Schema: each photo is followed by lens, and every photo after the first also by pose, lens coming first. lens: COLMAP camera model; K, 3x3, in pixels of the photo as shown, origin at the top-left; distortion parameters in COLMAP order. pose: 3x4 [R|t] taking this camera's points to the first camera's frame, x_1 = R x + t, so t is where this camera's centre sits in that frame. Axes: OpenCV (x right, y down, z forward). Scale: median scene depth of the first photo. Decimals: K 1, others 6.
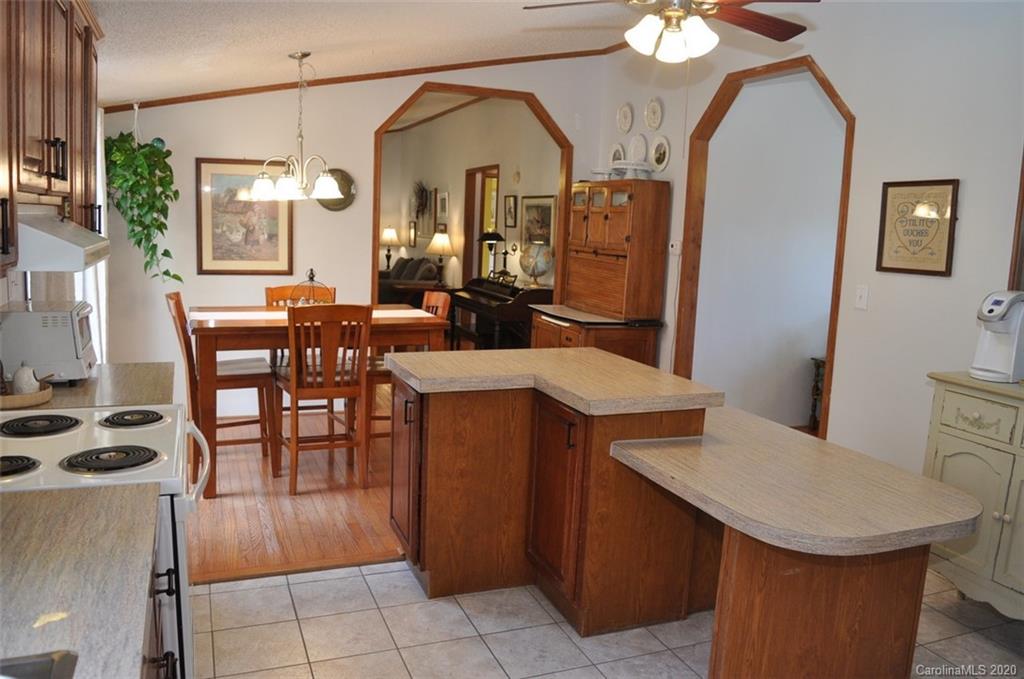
lens RADIAL K [[798.1, 0, 512.0], [0, 798.1, 339.5], [0, 0, 1]] dist [-0.091660, 0.017650]
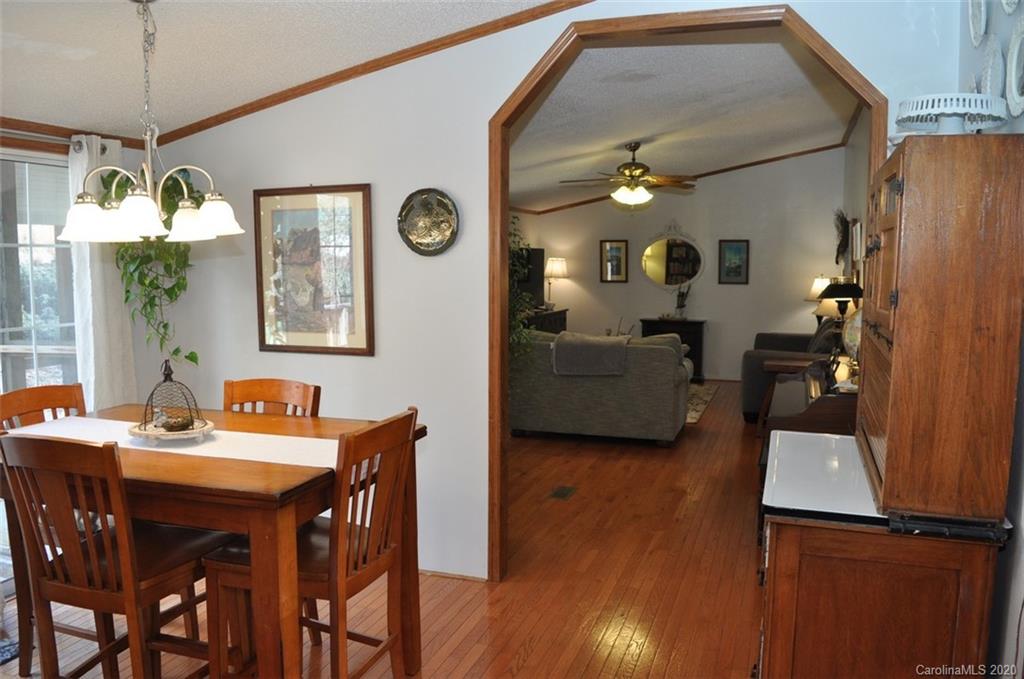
lens RADIAL K [[798.1, 0, 512.0], [0, 798.1, 339.5], [0, 0, 1]] dist [-0.091660, 0.017650]
pose [[0.756776, 0.024630, -0.653210, 0.245814], [-0.065660, 0.997100, -0.038473, -0.079955], [0.650368, 0.072005, 0.756199, 0.596694]]
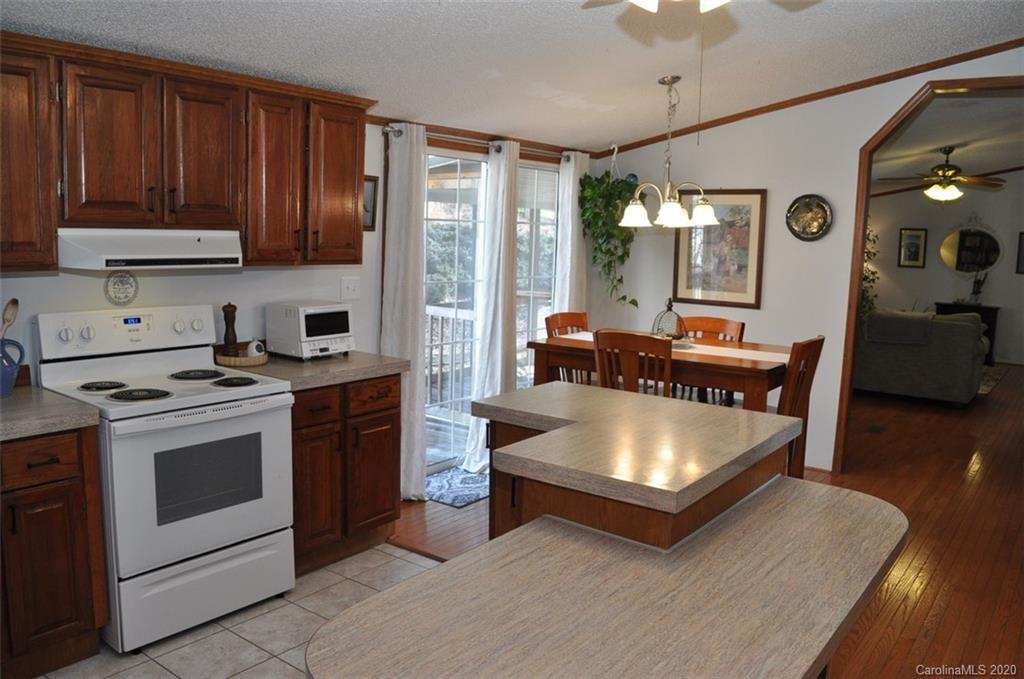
lens RADIAL K [[798.1, 0, 512.0], [0, 798.1, 339.5], [0, 0, 1]] dist [-0.091660, 0.017650]
pose [[0.516617, 0.089450, -0.851532, 0.386580], [-0.133494, 0.990781, 0.023088, -0.028871], [0.845746, 0.101747, 0.523795, 0.271863]]
